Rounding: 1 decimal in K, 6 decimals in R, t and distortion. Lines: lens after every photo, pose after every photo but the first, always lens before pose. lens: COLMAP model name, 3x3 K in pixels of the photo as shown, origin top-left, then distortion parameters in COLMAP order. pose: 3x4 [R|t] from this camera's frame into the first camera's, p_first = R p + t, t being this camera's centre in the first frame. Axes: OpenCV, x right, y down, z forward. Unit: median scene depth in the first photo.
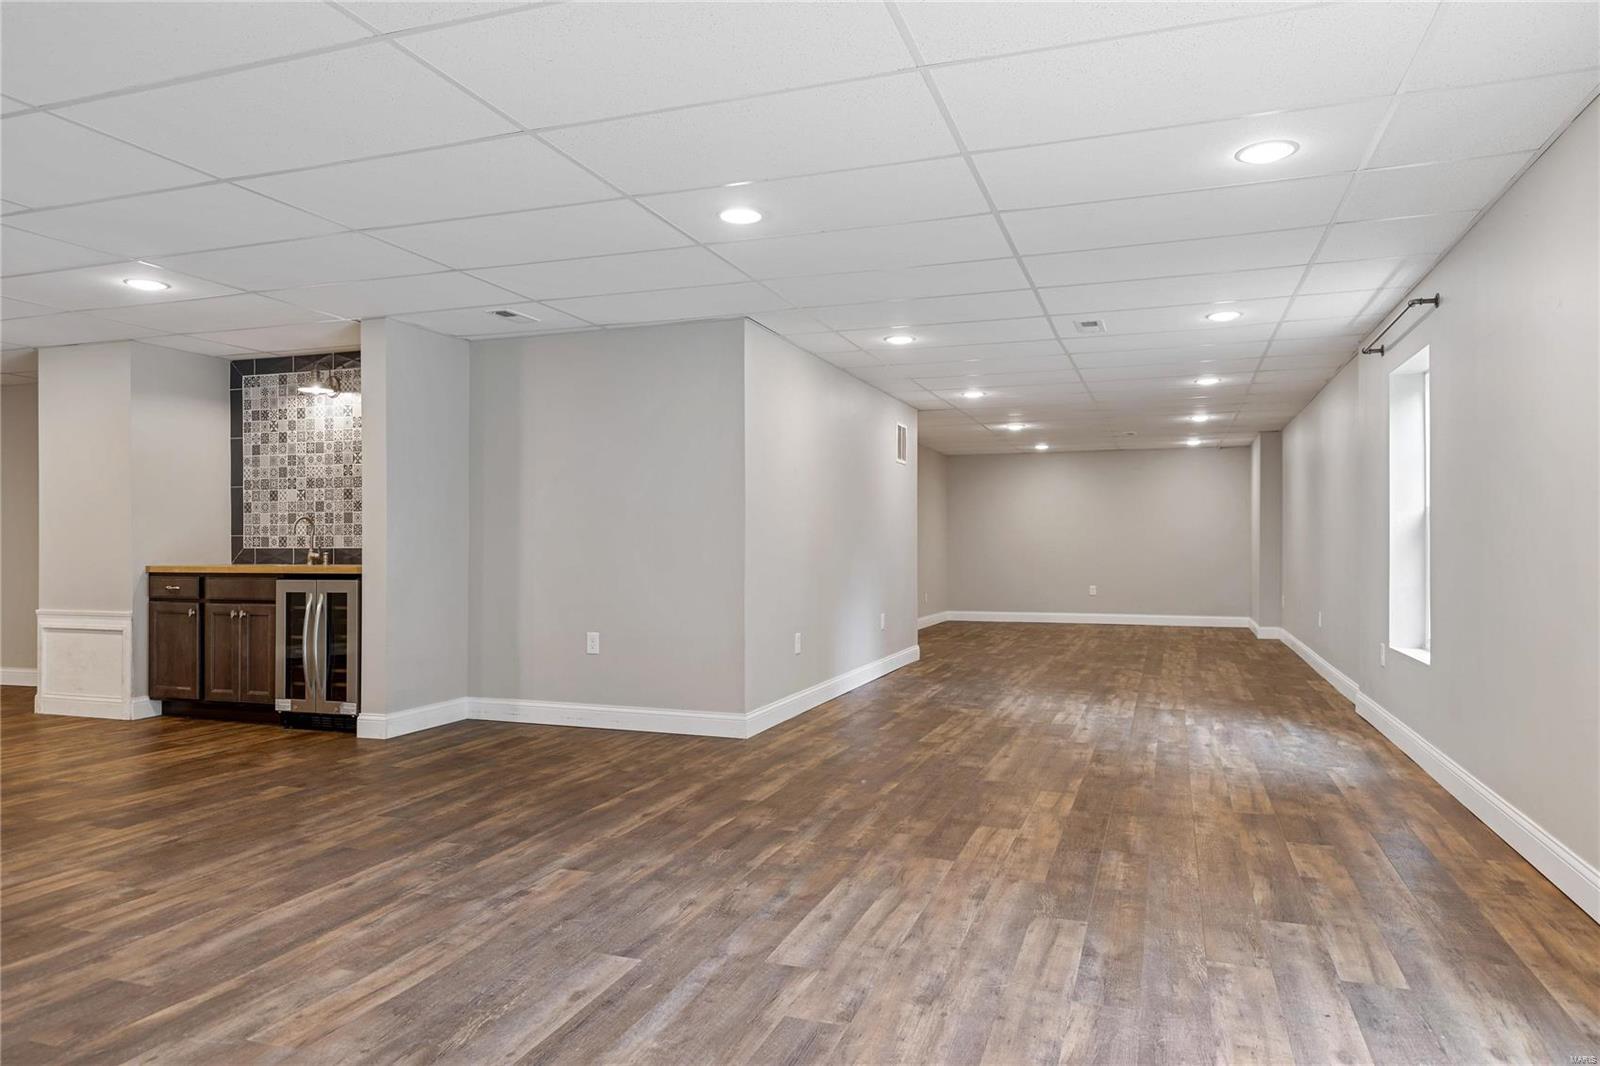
lens RADIAL K [[1020.6, 0, 808.3], [0, 1020.6, 546.8], [0, 0, 1]] dist [0.004099, -0.005397]
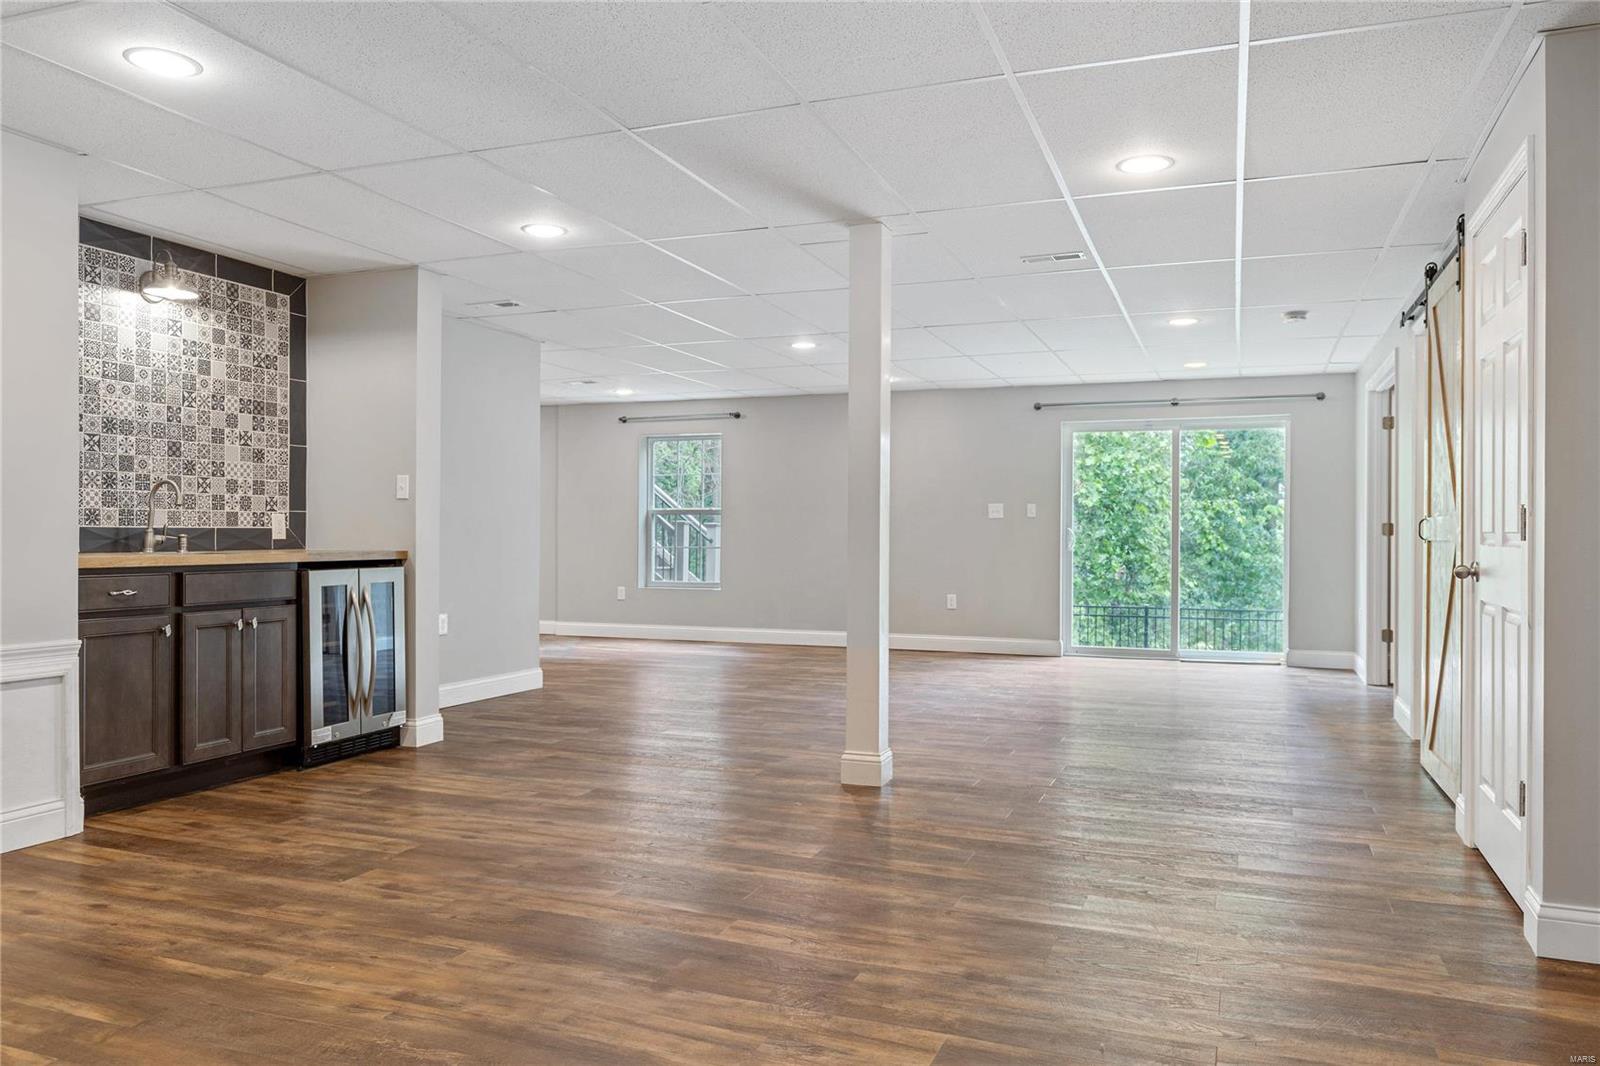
lens RADIAL K [[1101.4, 0, 808.8], [0, 1101.4, 537.4], [0, 0, 1]] dist [0.008103, 0.003727]
pose [[0.037511, 0.000245, 0.999296, -1.277643], [-0.004224, 0.999991, -0.000086, 0.006332], [-0.999287, -0.004217, 0.037512, 0.590329]]
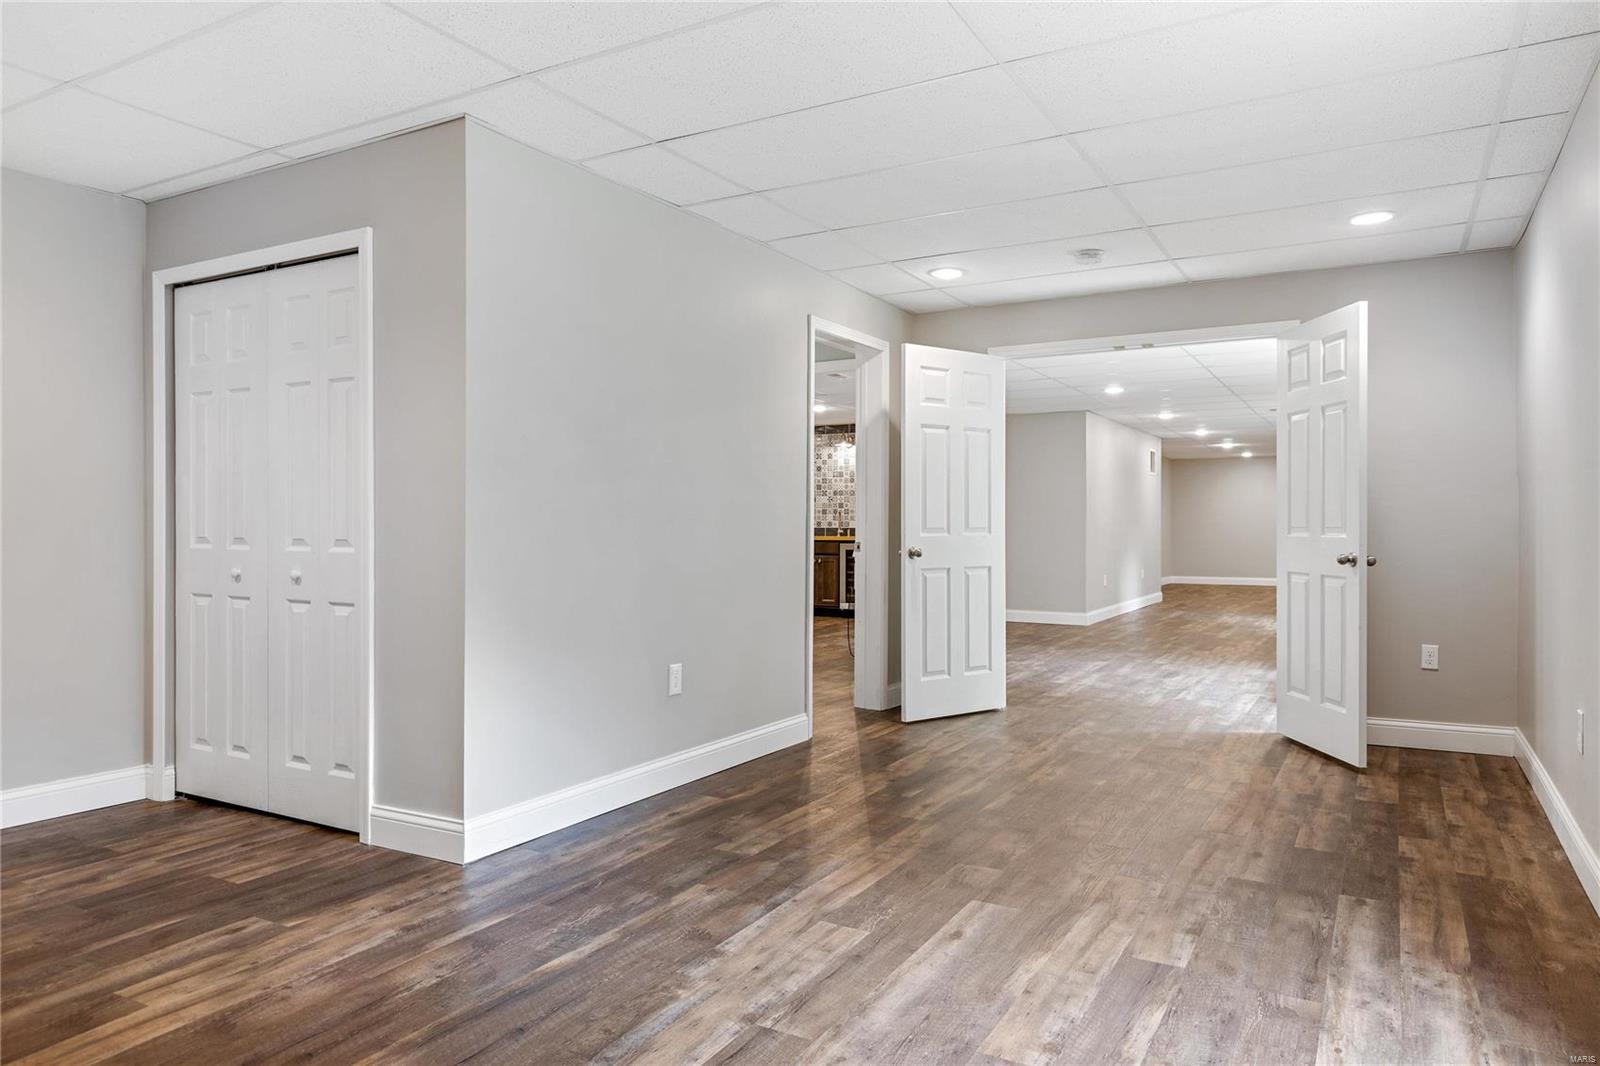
lens RADIAL K [[1020.6, 0, 808.7], [0, 1020.6, 521.7], [0, 0, 1]] dist [0.004099, -0.005397]
pose [[0.983700, 0.002753, -0.179794, -0.216678], [-0.003319, 0.999990, -0.002848, -0.004450], [0.179785, 0.003399, 0.983700, -0.948816]]
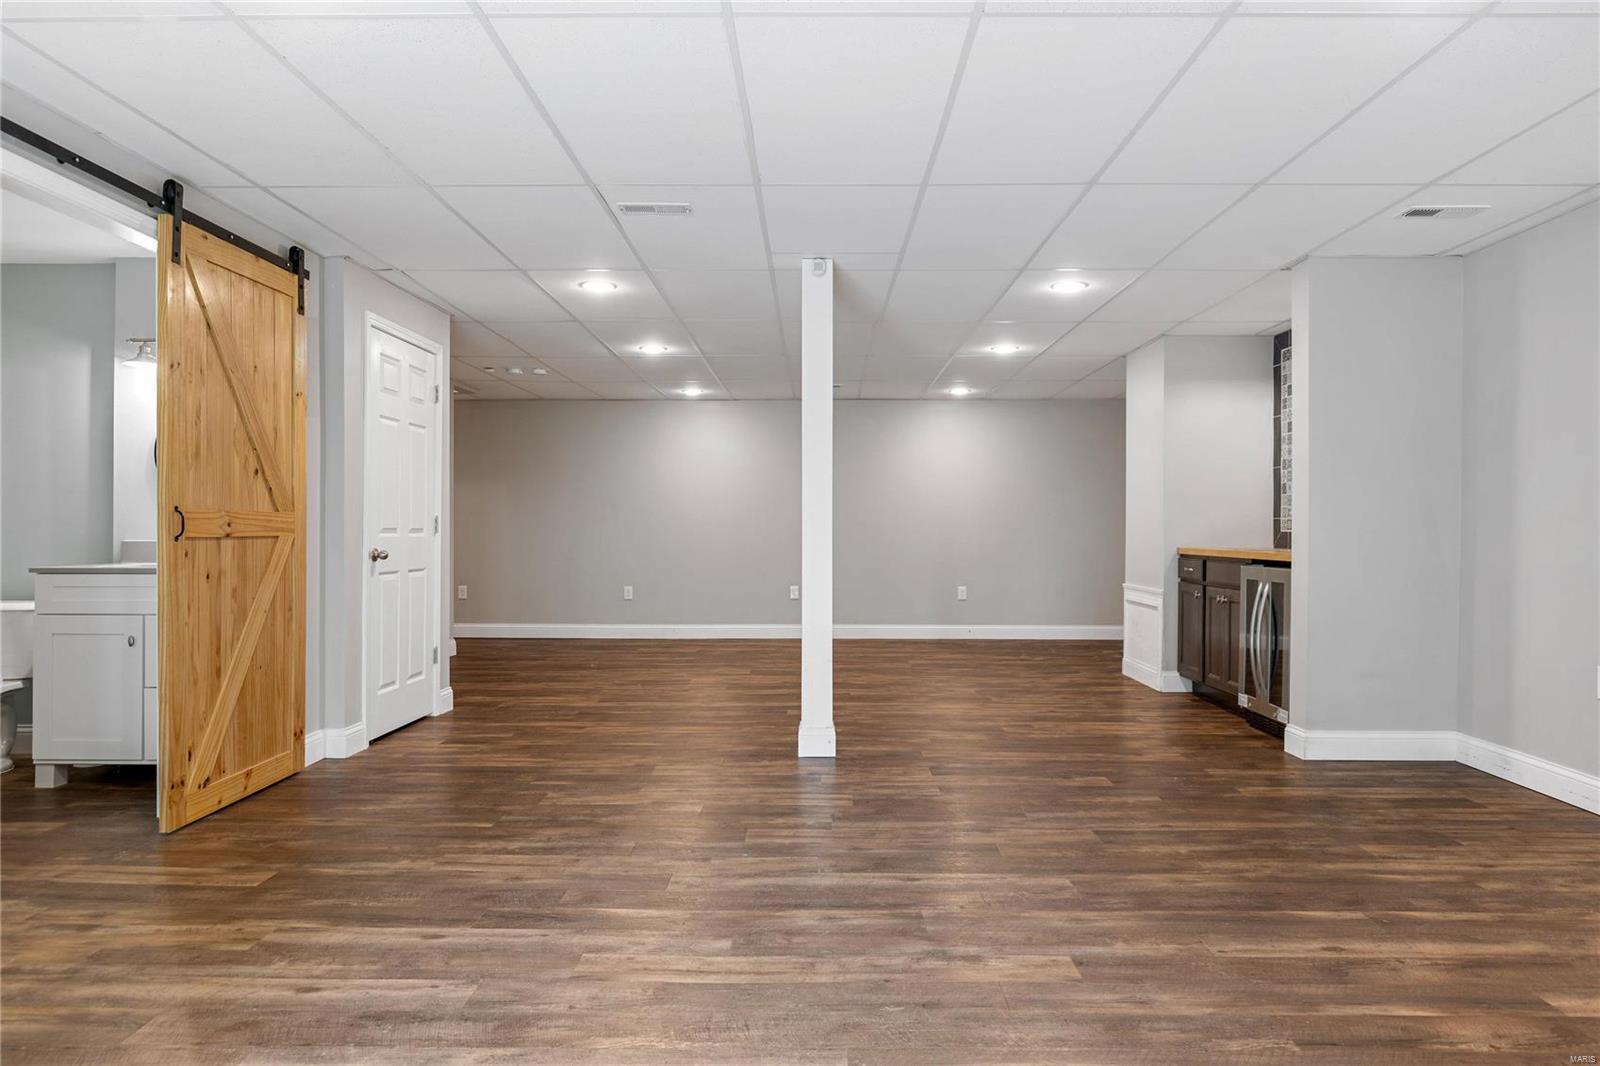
lens RADIAL K [[1020.6, 0, 826.1], [0, 1020.6, 514.3], [0, 0, 1]] dist [0.004099, -0.005397]
pose [[0.318542, -0.009985, -0.947856, 0.237595], [-0.006020, 0.999903, -0.012557, 0.000045], [0.947890, 0.009706, 0.318451, 0.334298]]
